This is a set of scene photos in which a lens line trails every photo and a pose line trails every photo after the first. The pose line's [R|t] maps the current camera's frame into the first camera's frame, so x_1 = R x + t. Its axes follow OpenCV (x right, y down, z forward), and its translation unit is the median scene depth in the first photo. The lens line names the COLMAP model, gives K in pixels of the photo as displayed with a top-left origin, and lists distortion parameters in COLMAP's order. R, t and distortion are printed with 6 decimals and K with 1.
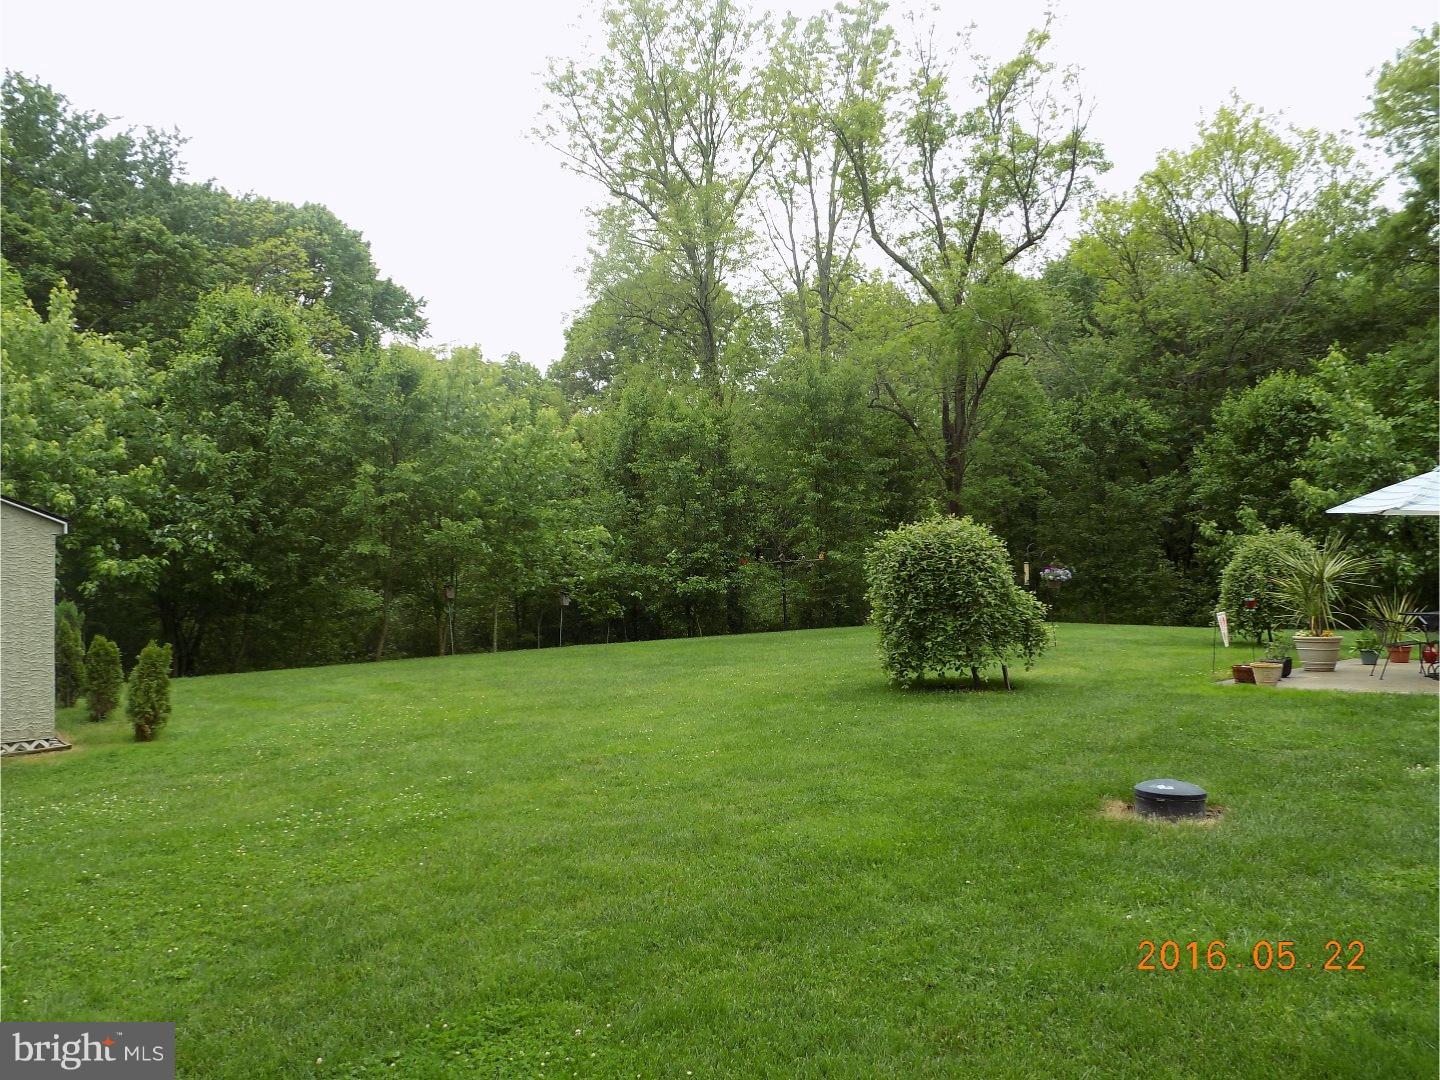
lens RADIAL K [[1050.1, 0, 728.3], [0, 1050.1, 551.1], [0, 0, 1]] dist [-0.022666, 0.053606]
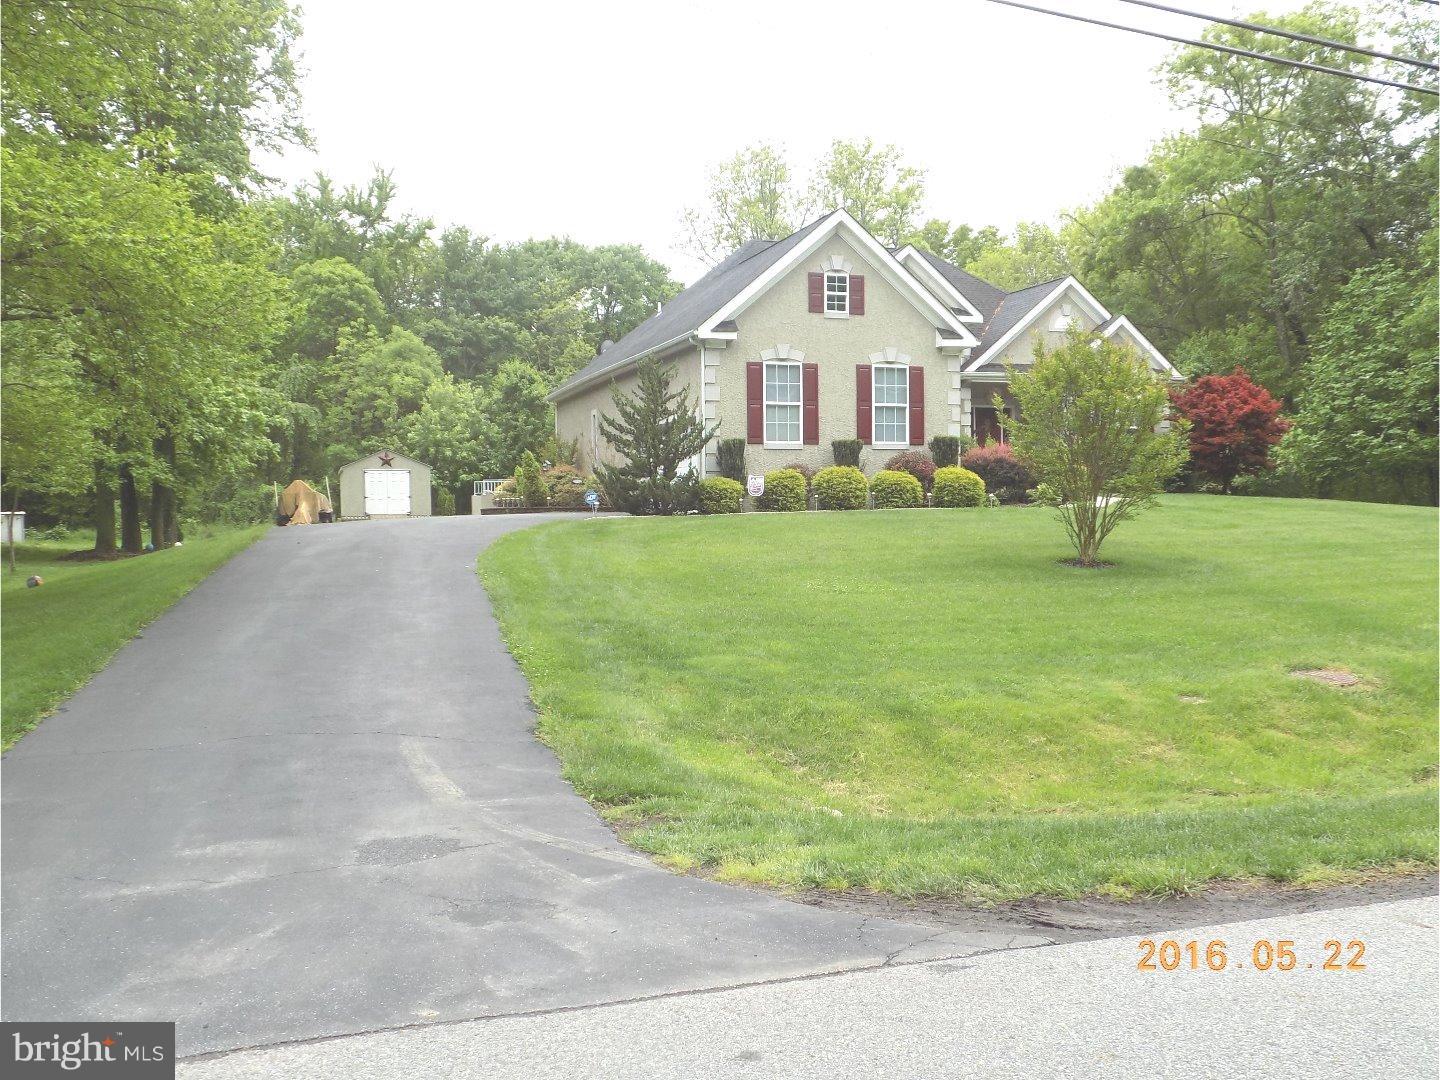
lens RADIAL K [[1279.2, 0, 718.5], [0, 1279.2, 539.8], [0, 0, 1]] dist [-0.020876, -0.002478]
pose [[0.921314, 0.010474, -0.388679, 0.111300], [-0.005861, 0.999898, 0.013054, 0.011218], [0.388776, -0.009749, 0.921281, -0.152735]]
